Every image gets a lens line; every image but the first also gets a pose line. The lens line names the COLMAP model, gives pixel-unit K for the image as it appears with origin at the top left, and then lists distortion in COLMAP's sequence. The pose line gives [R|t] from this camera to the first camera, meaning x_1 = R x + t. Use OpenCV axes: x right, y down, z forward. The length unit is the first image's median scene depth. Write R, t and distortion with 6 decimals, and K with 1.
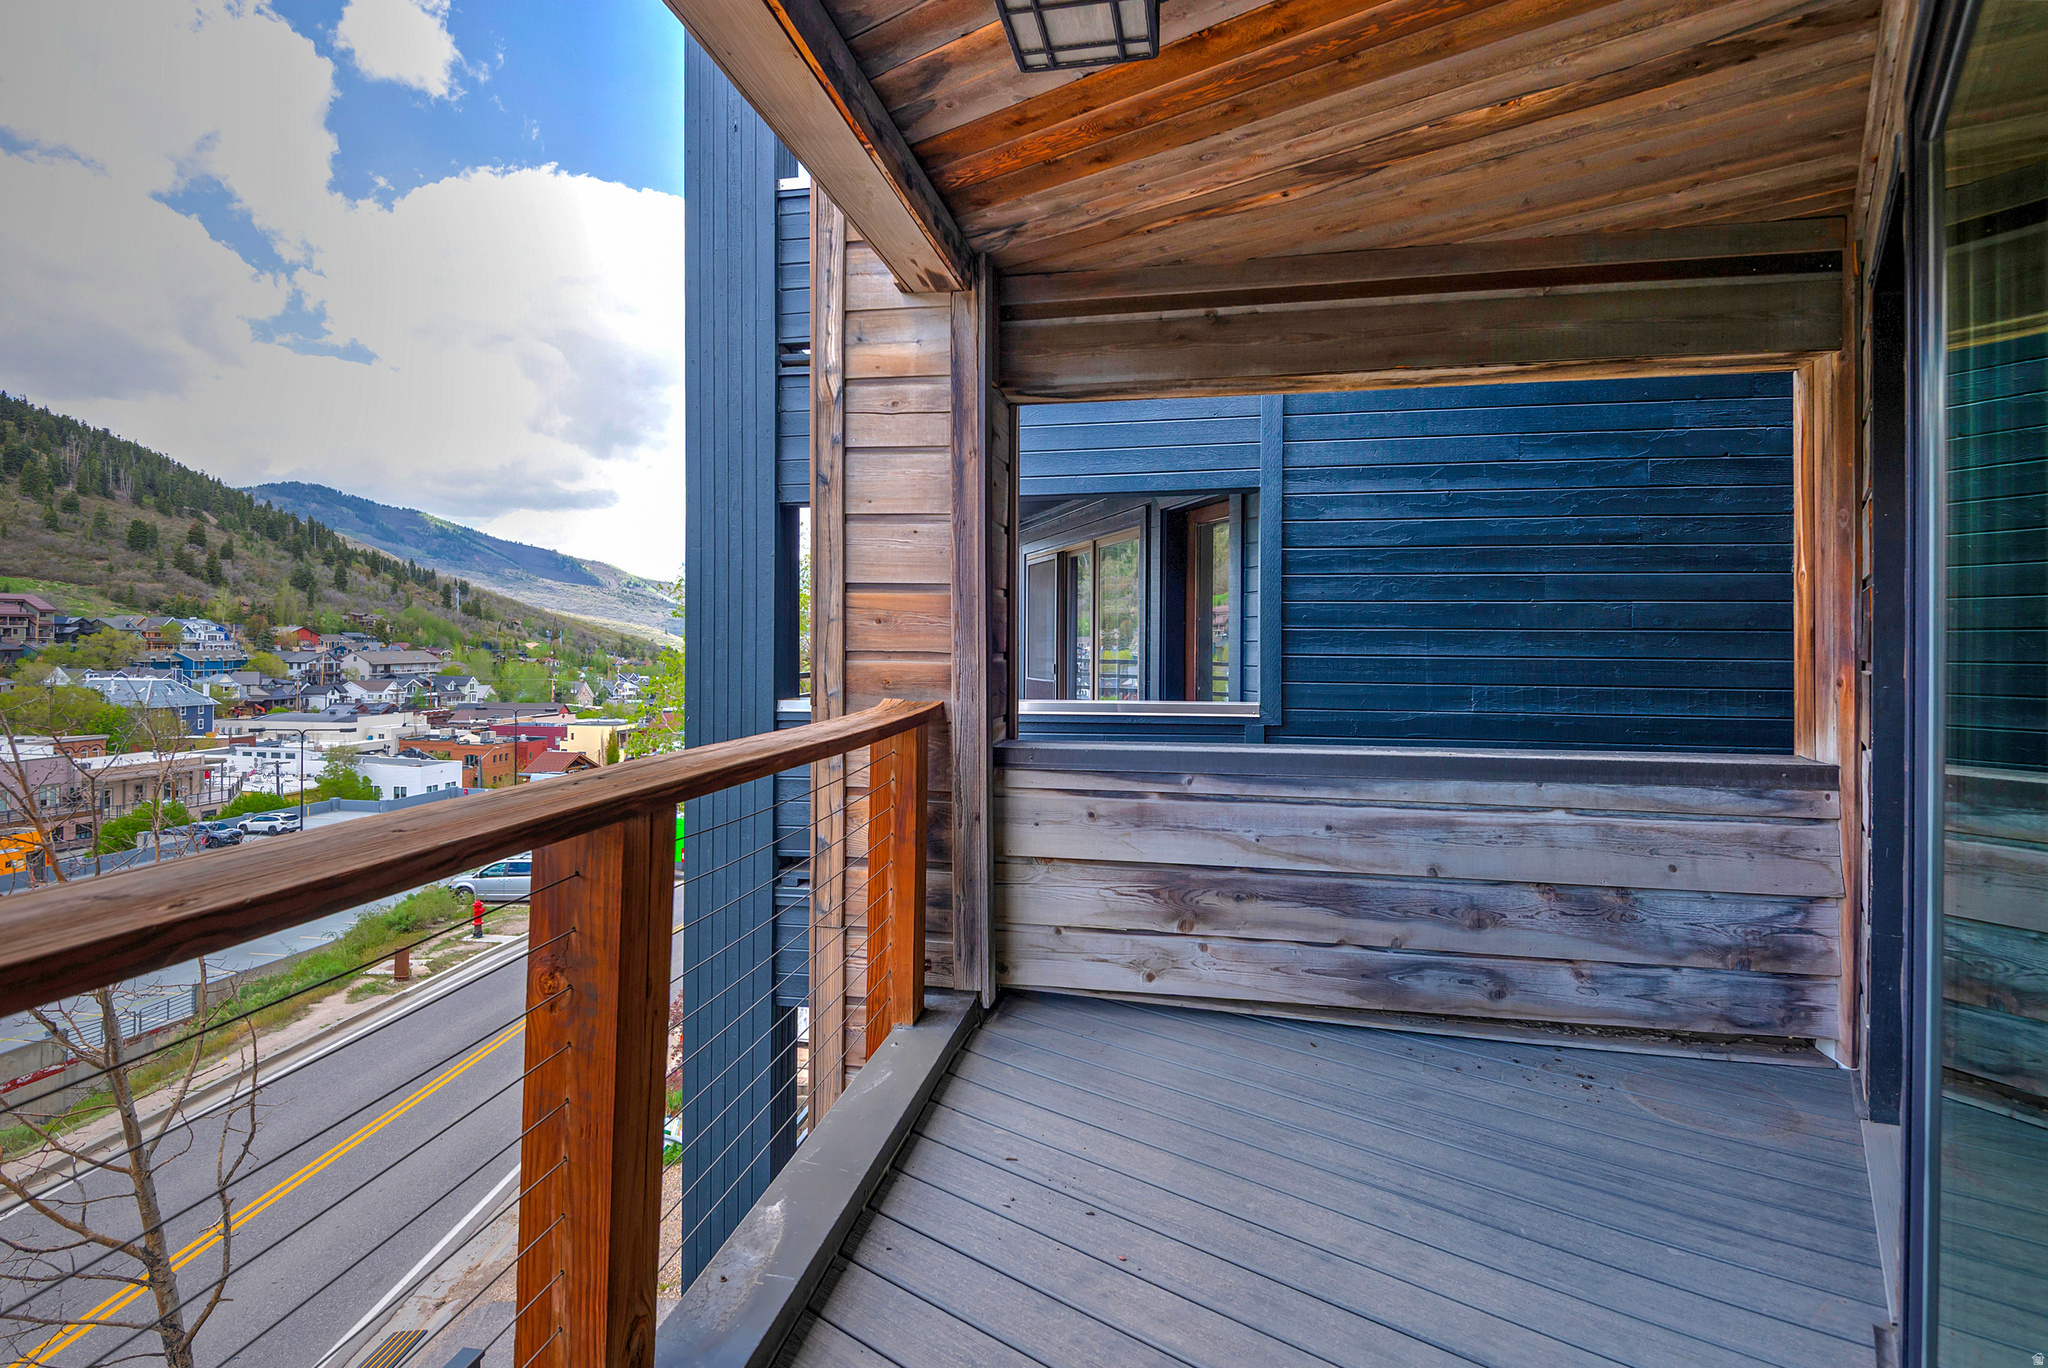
lens RADIAL K [[980.4, 0, 998.5], [0, 980.4, 655.6], [0, 0, 1]] dist [0.030044, -0.022260]
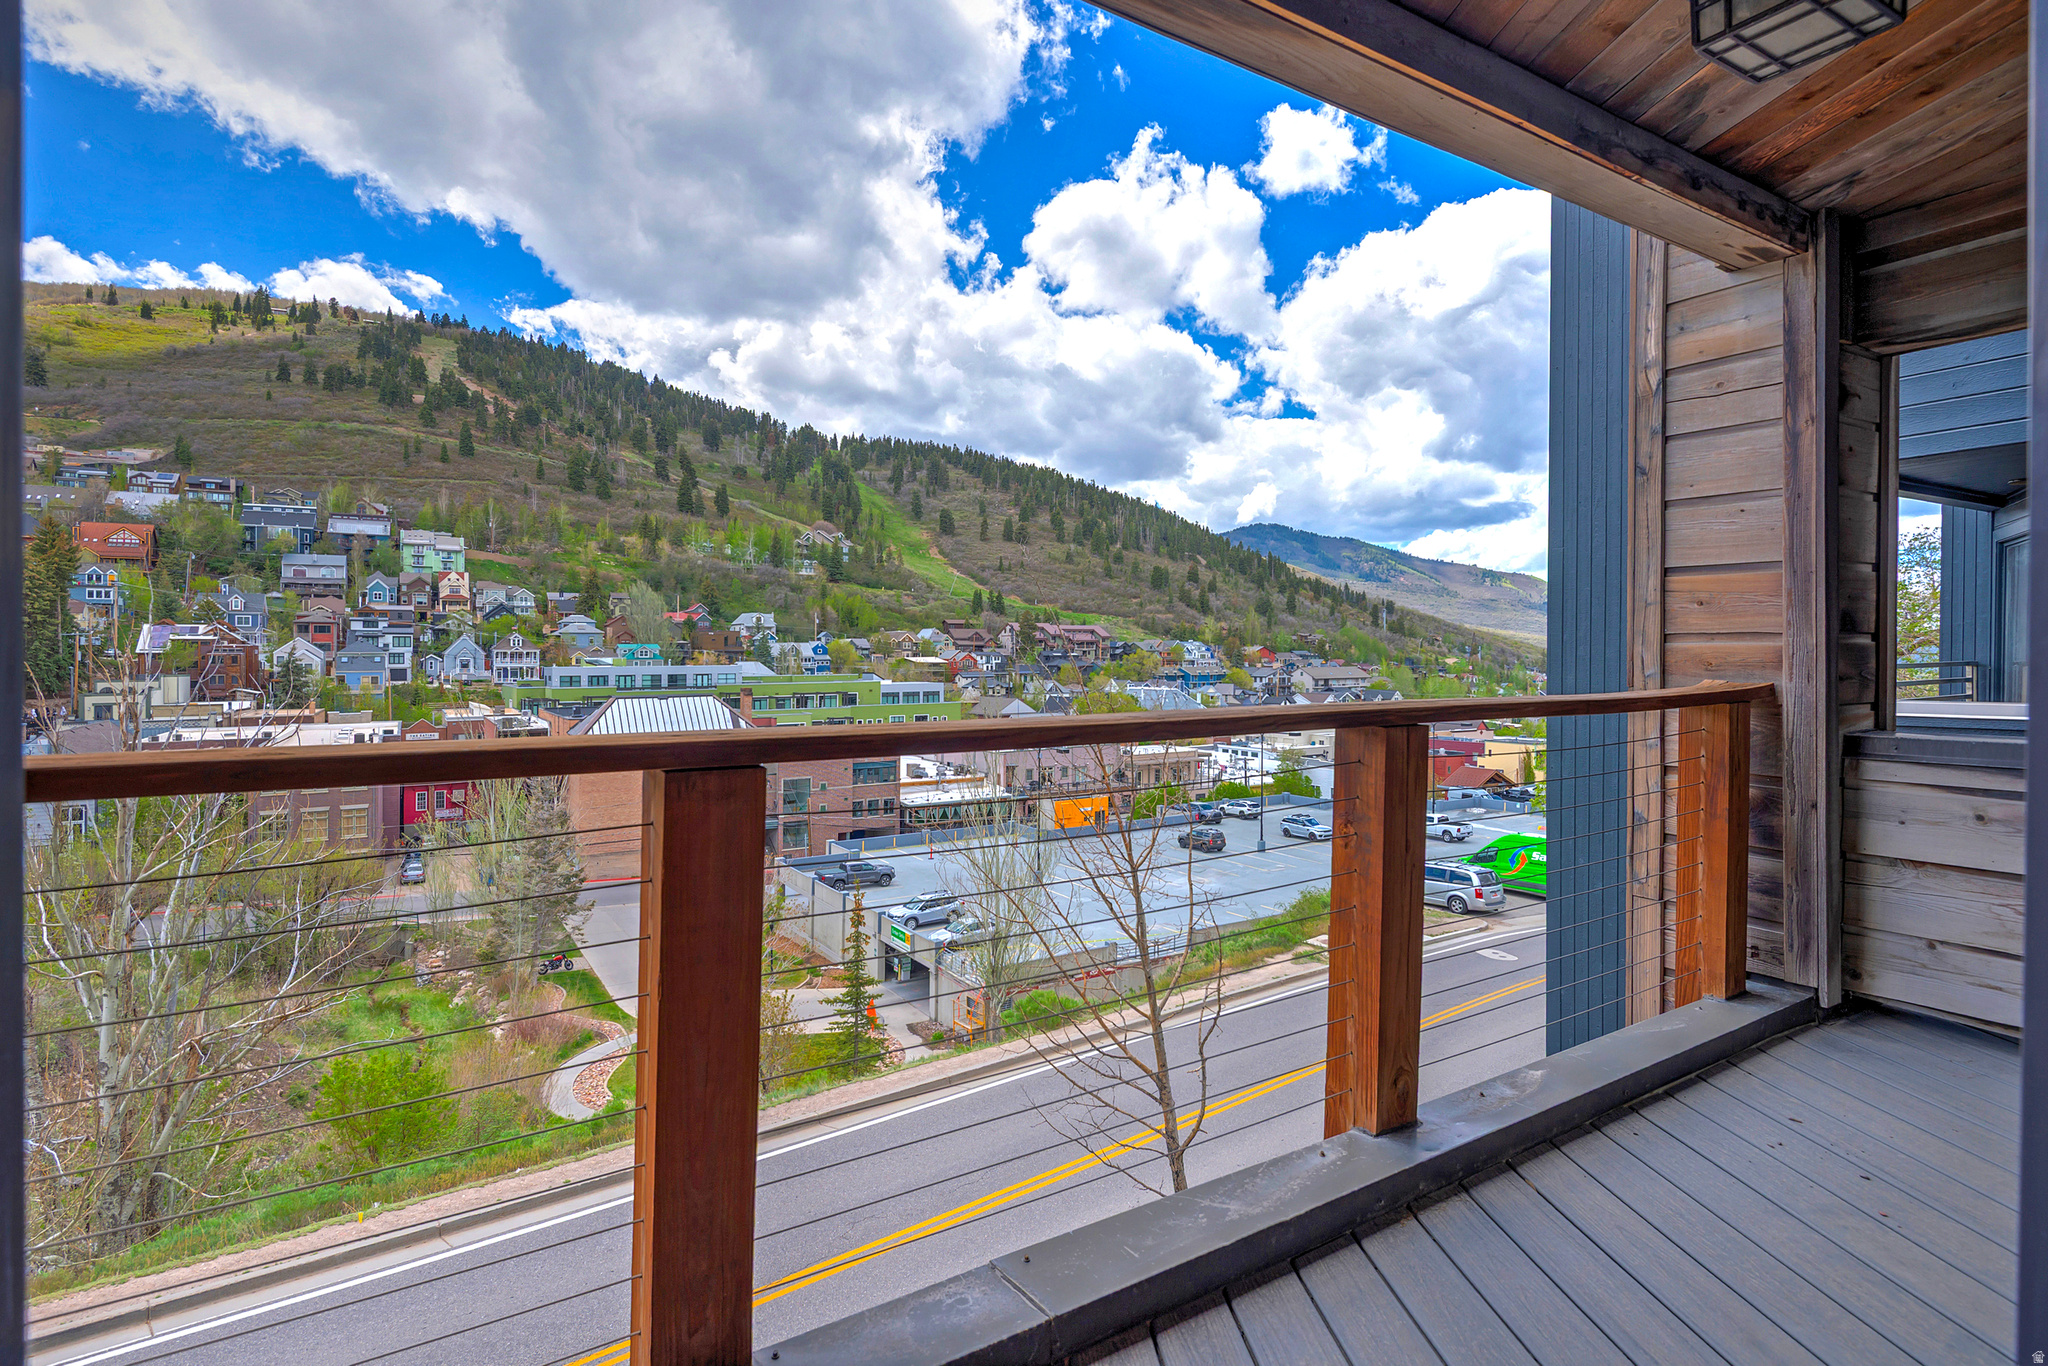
lens RADIAL K [[1024.0, 0, 1072.5], [0, 1024.0, 660.3], [0, 0, 1]] dist [-0.000312, -0.009738]
pose [[0.697781, -0.007426, -0.716273, 0.172205], [-0.001069, 0.999934, -0.011407, 0.034427], [0.716310, 0.008725, 0.697727, -0.185491]]
